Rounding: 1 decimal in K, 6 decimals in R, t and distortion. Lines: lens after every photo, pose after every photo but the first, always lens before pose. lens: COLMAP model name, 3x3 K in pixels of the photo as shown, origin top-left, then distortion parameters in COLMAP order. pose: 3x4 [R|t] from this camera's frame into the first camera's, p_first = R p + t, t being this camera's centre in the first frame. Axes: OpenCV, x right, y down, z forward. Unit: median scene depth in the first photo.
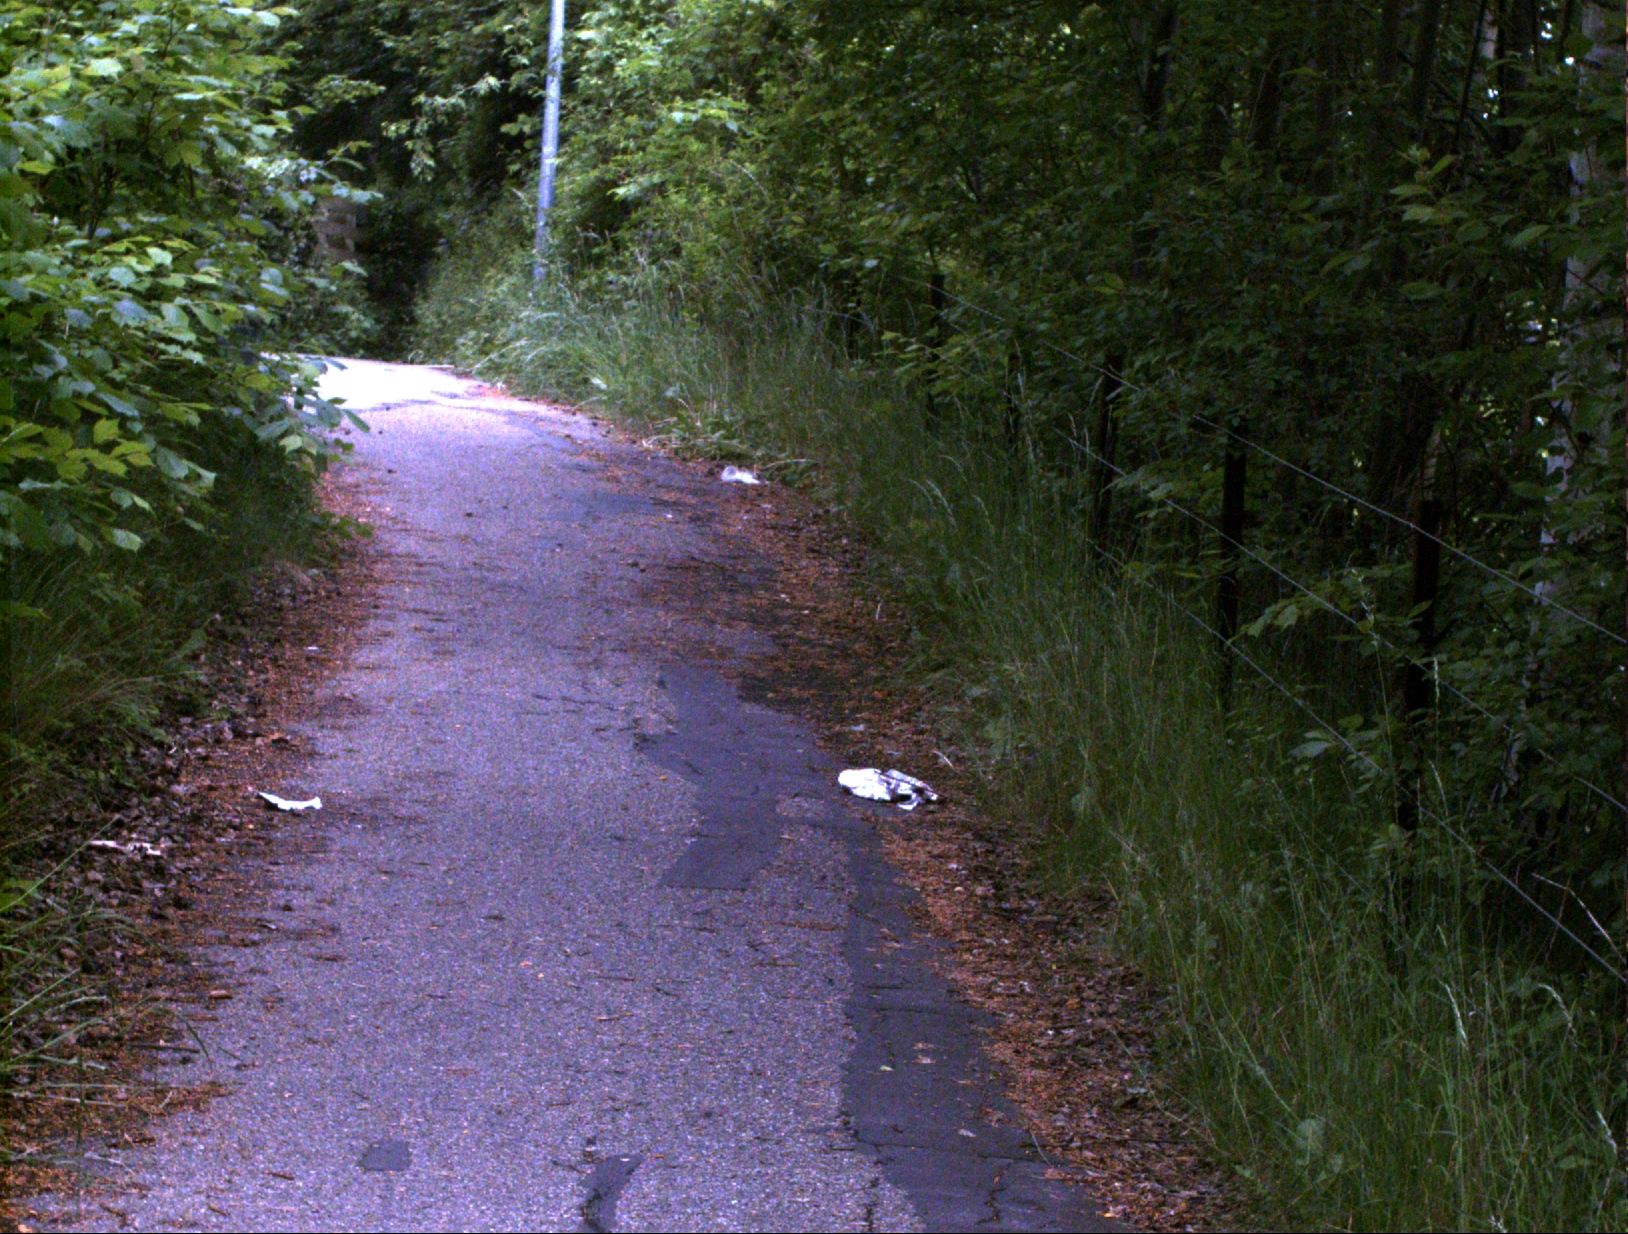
lens RADIAL K [[5928.6, 0, 809.1], [0, 5928.6, 615.5], [0, 0, 1]] dist [-0.330384, 0.000000]
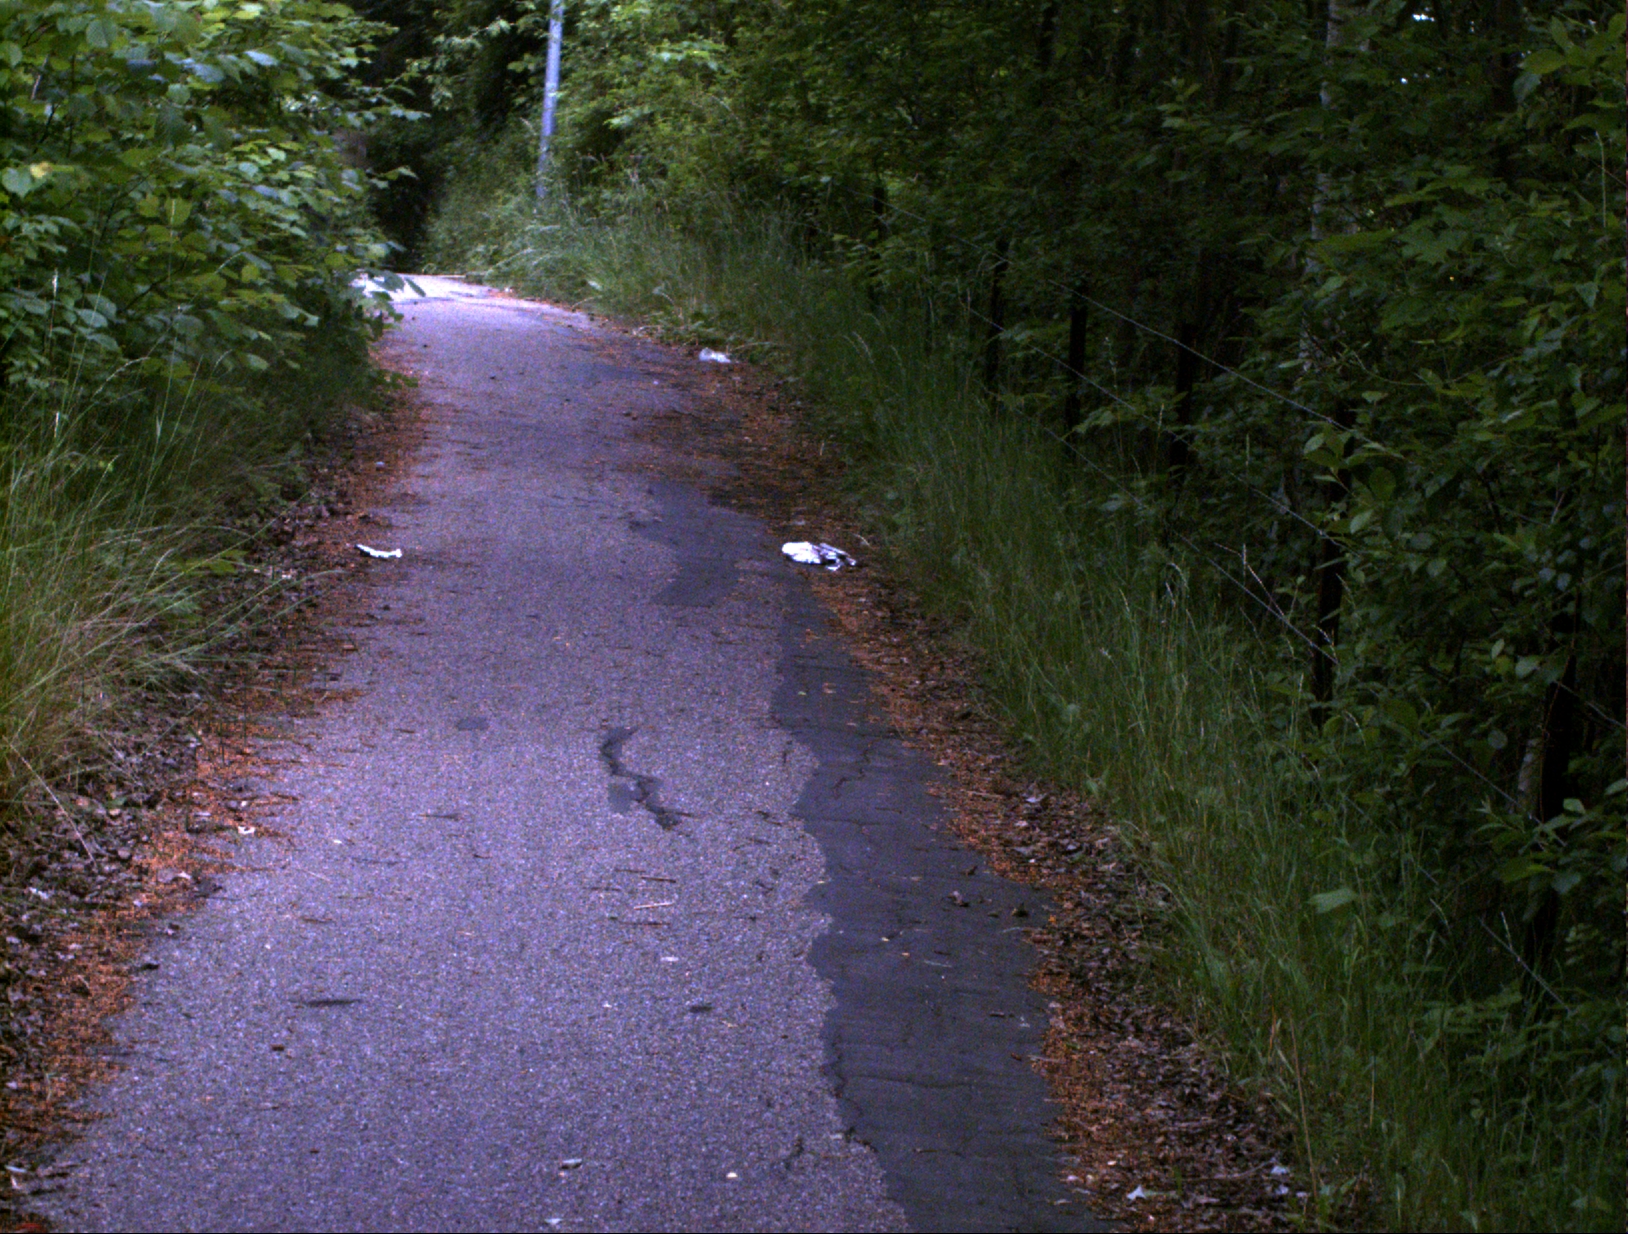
lens RADIAL K [[5928.6, 0, 813.7], [0, 5928.6, 614.9], [0, 0, 1]] dist [-0.330384, 0.000000]
pose [[0.999950, 0.009191, 0.004051, 0.003192], [-0.009228, 0.999914, 0.009327, 0.014116], [-0.003965, -0.009364, 0.999948, -0.160101]]
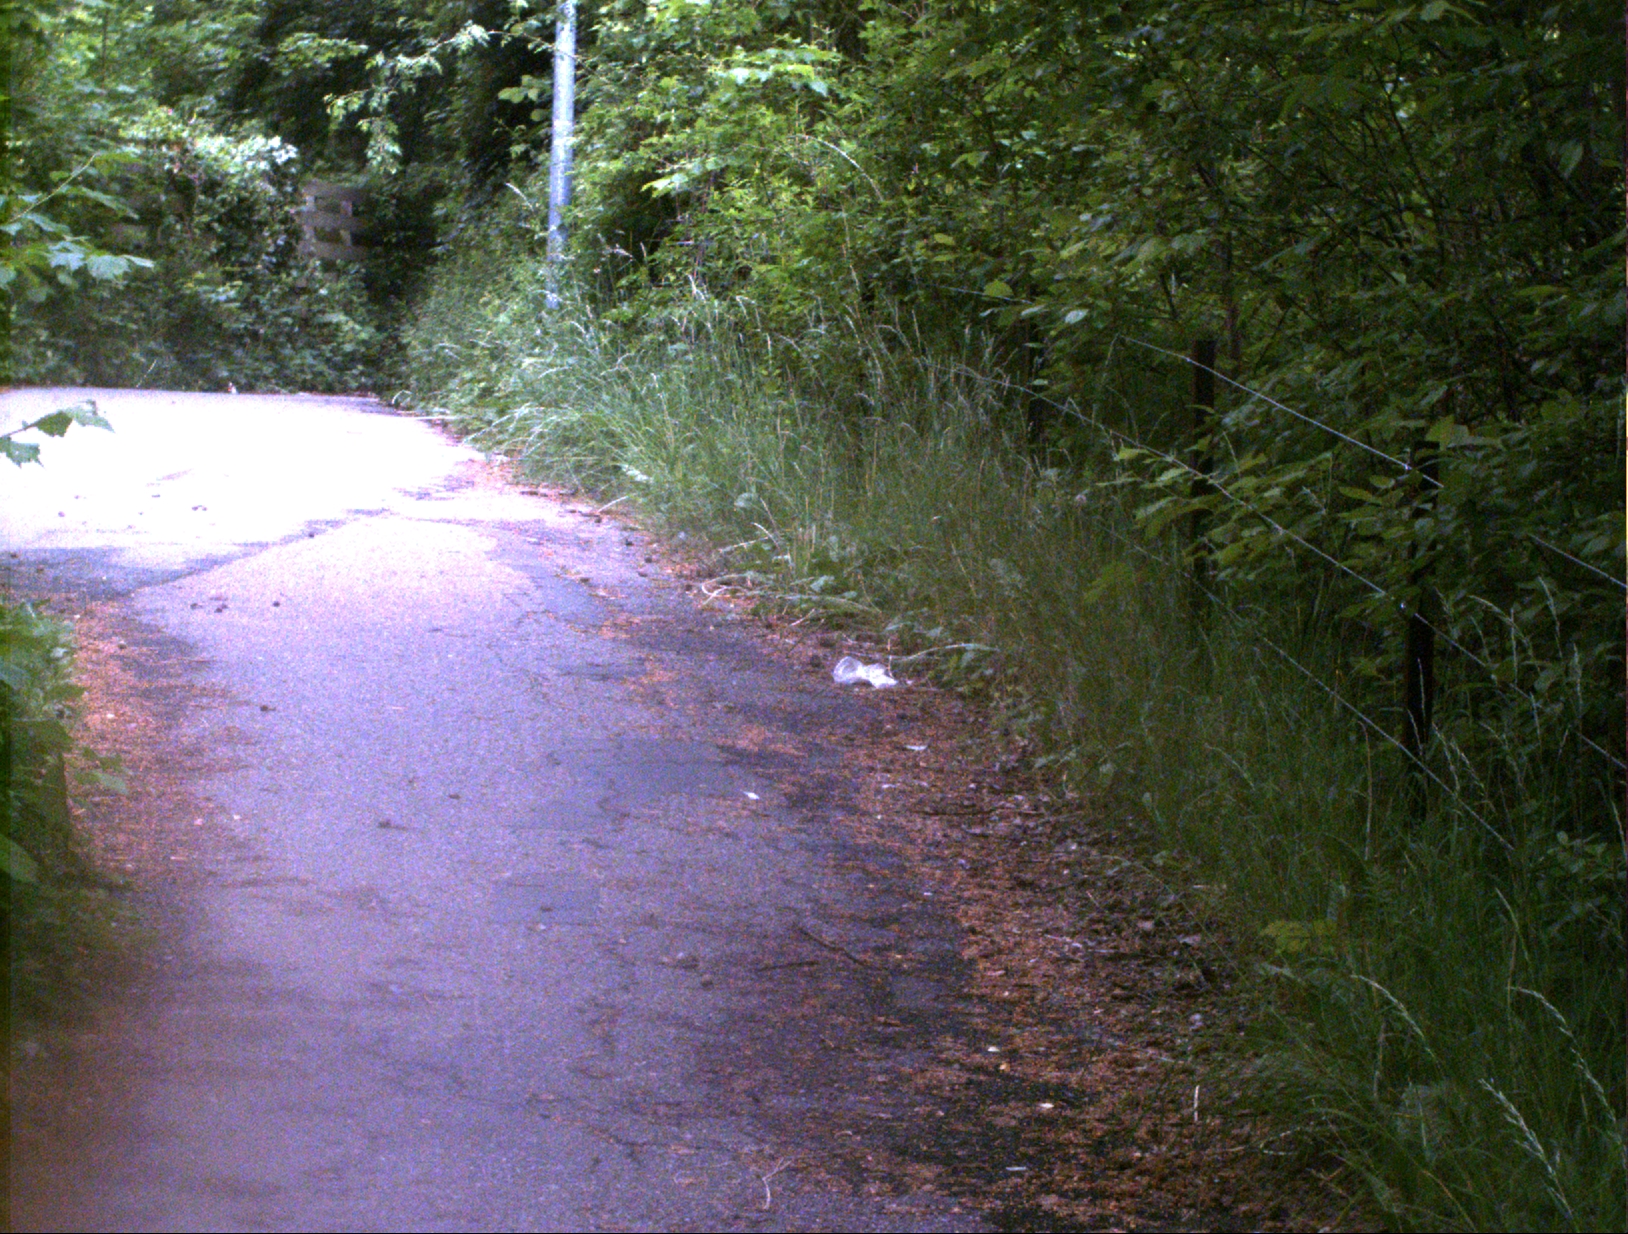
lens RADIAL K [[5928.6, 0, 815.1], [0, 5928.6, 620.7], [0, 0, 1]] dist [-0.330384, 0.000000]
pose [[0.999538, -0.028491, -0.010600, -0.008179], [0.028590, 0.999548, 0.009322, -0.027955], [0.010329, -0.009621, 0.999900, 0.322055]]
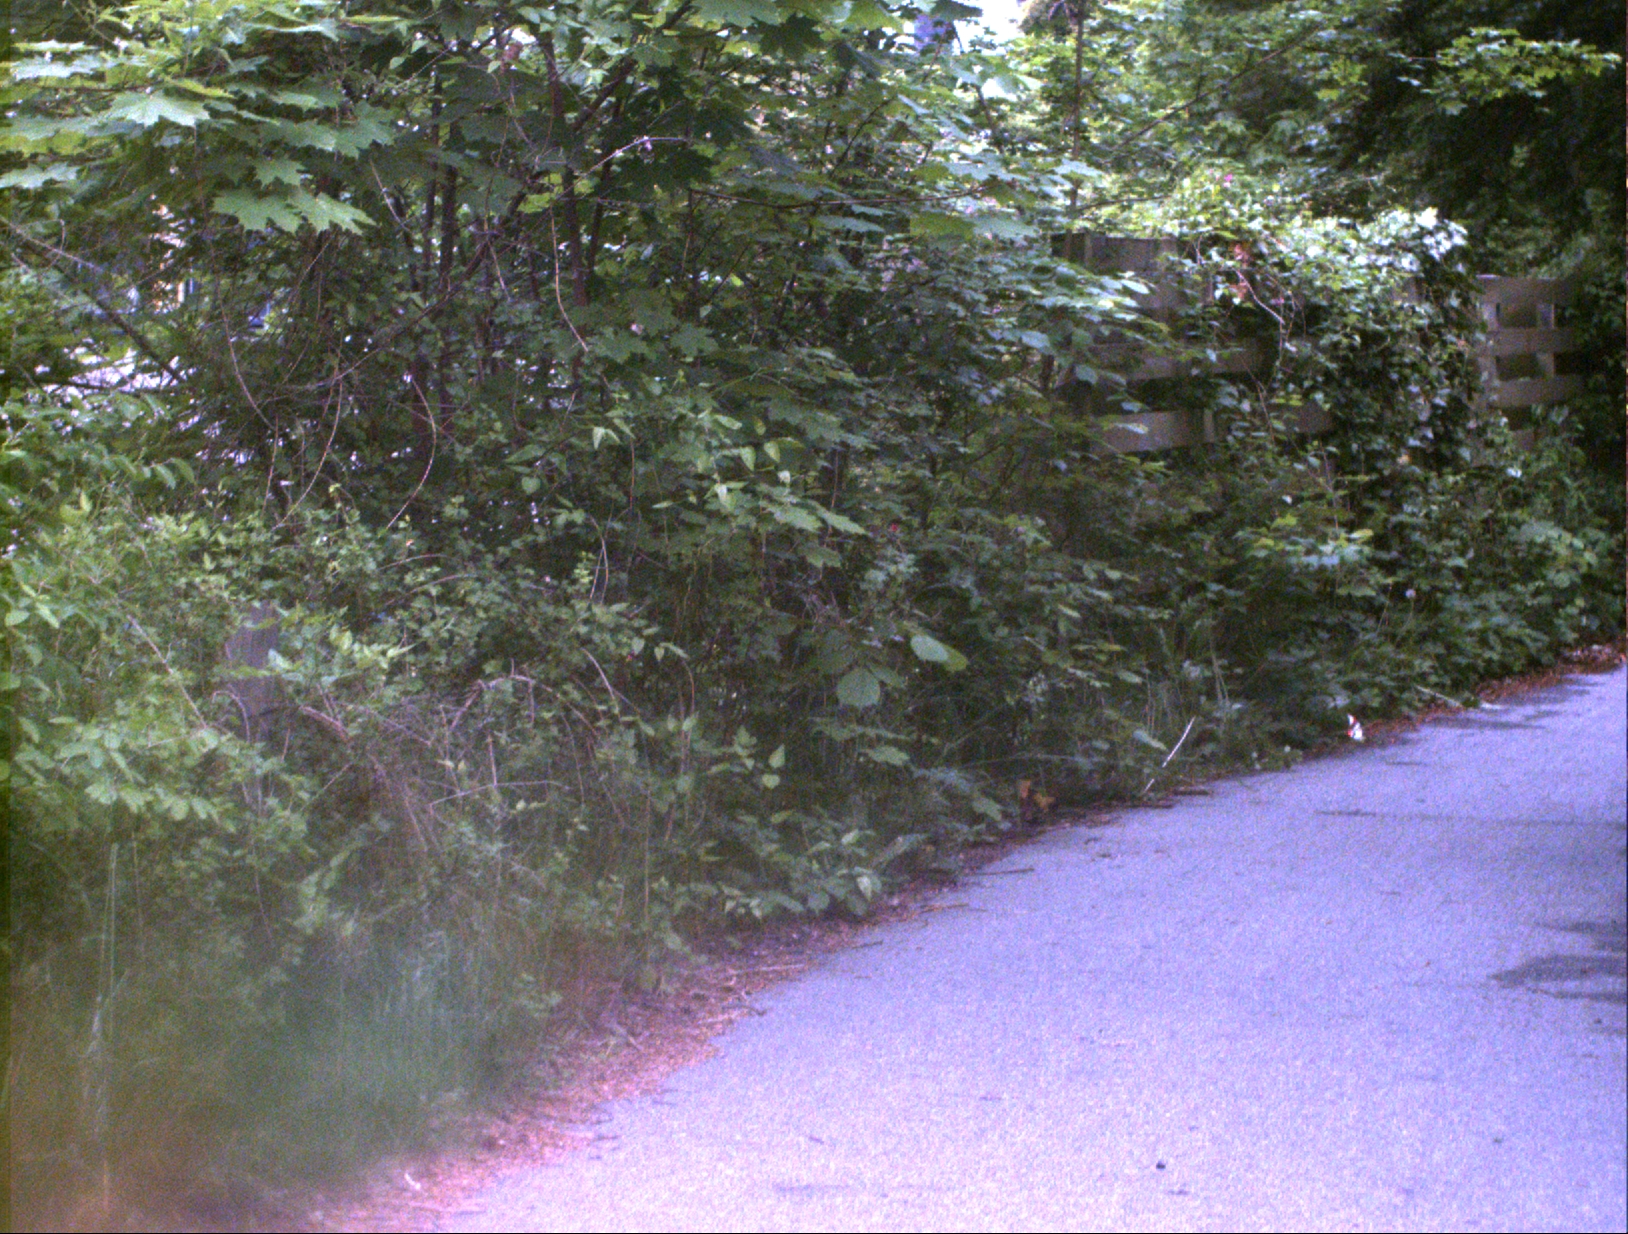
lens RADIAL K [[5928.6, 0, 819.3], [0, 5928.6, 624.4], [0, 0, 1]] dist [-0.330384, 0.000000]
pose [[0.978920, -0.038003, -0.200678, -0.074792], [0.040143, 0.999172, 0.006605, -0.089421], [0.200261, -0.014522, 0.979635, 0.966486]]
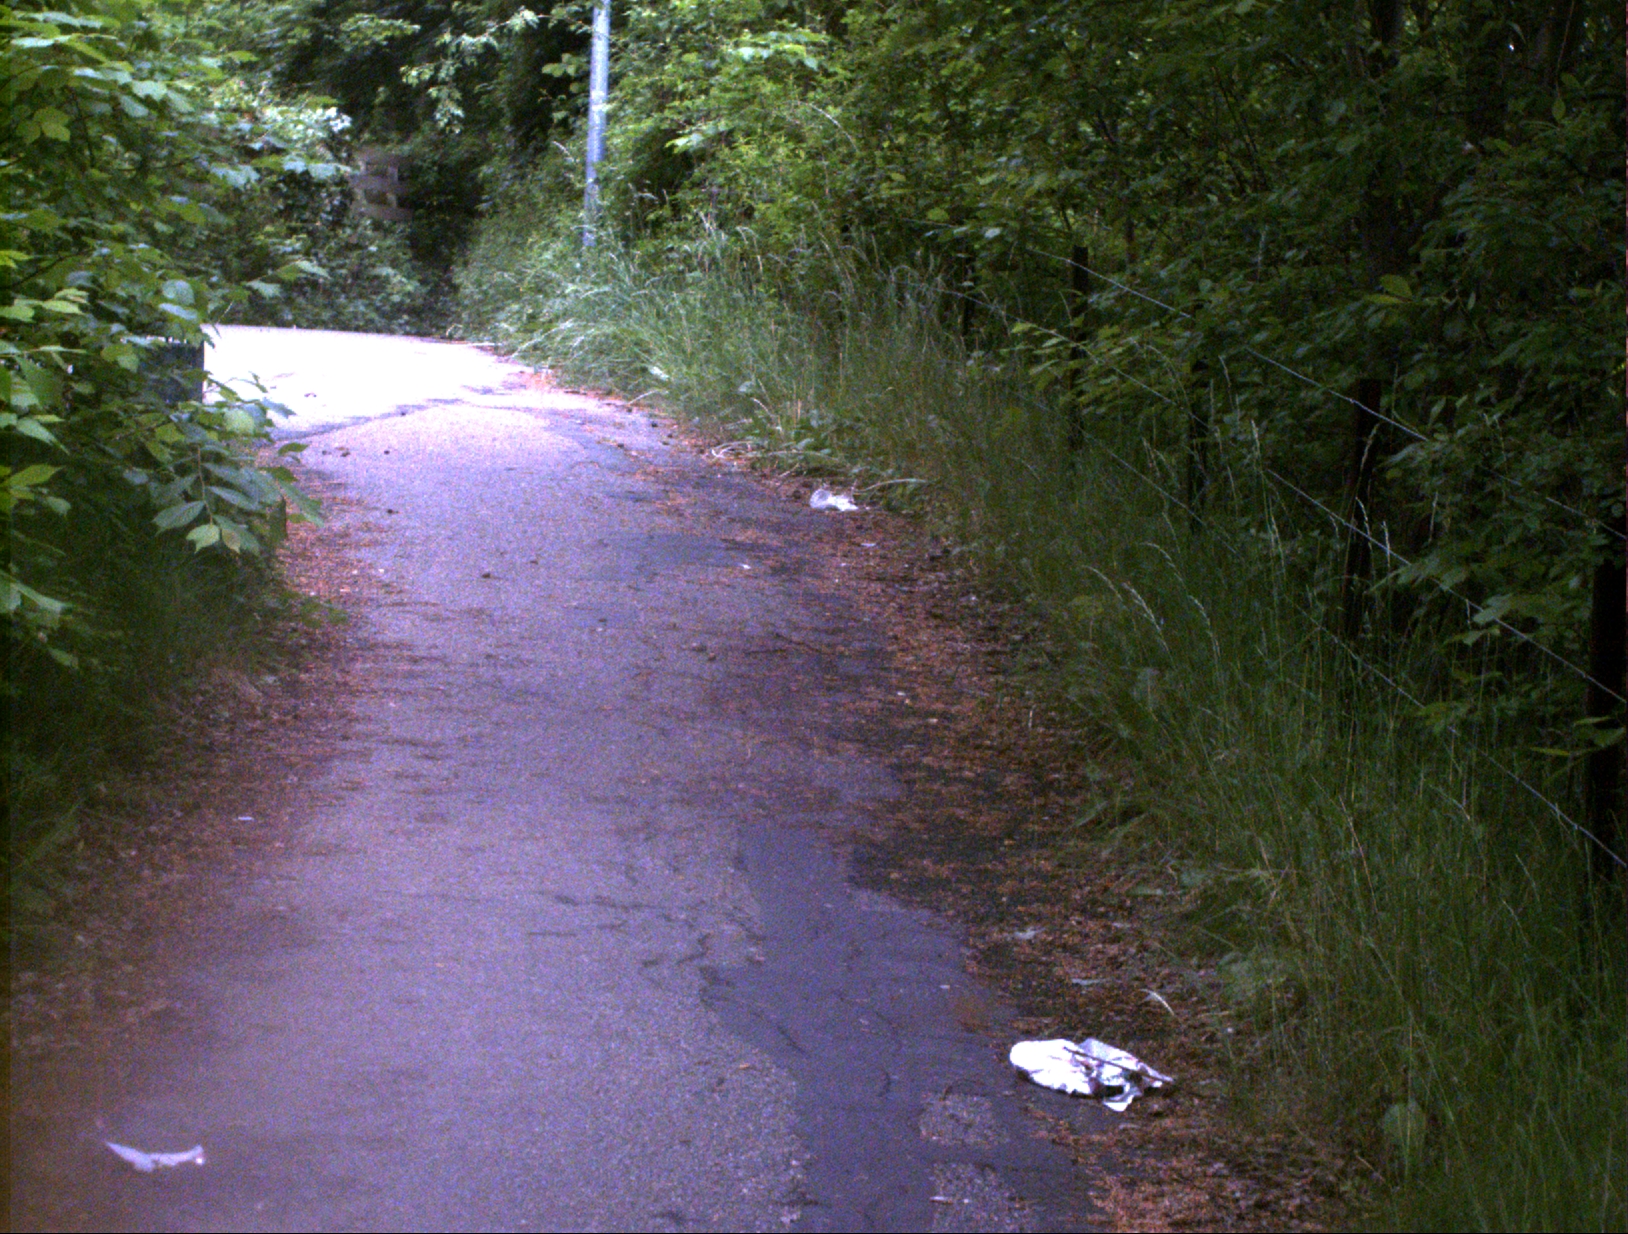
lens RADIAL K [[5928.6, 0, 809.0], [0, 5928.6, 616.6], [0, 0, 1]] dist [-0.330384, 0.000000]
pose [[0.999684, -0.021047, -0.013731, -0.003470], [0.021204, 0.999710, 0.011420, -0.013840], [0.013486, -0.011707, 0.999841, 0.161583]]
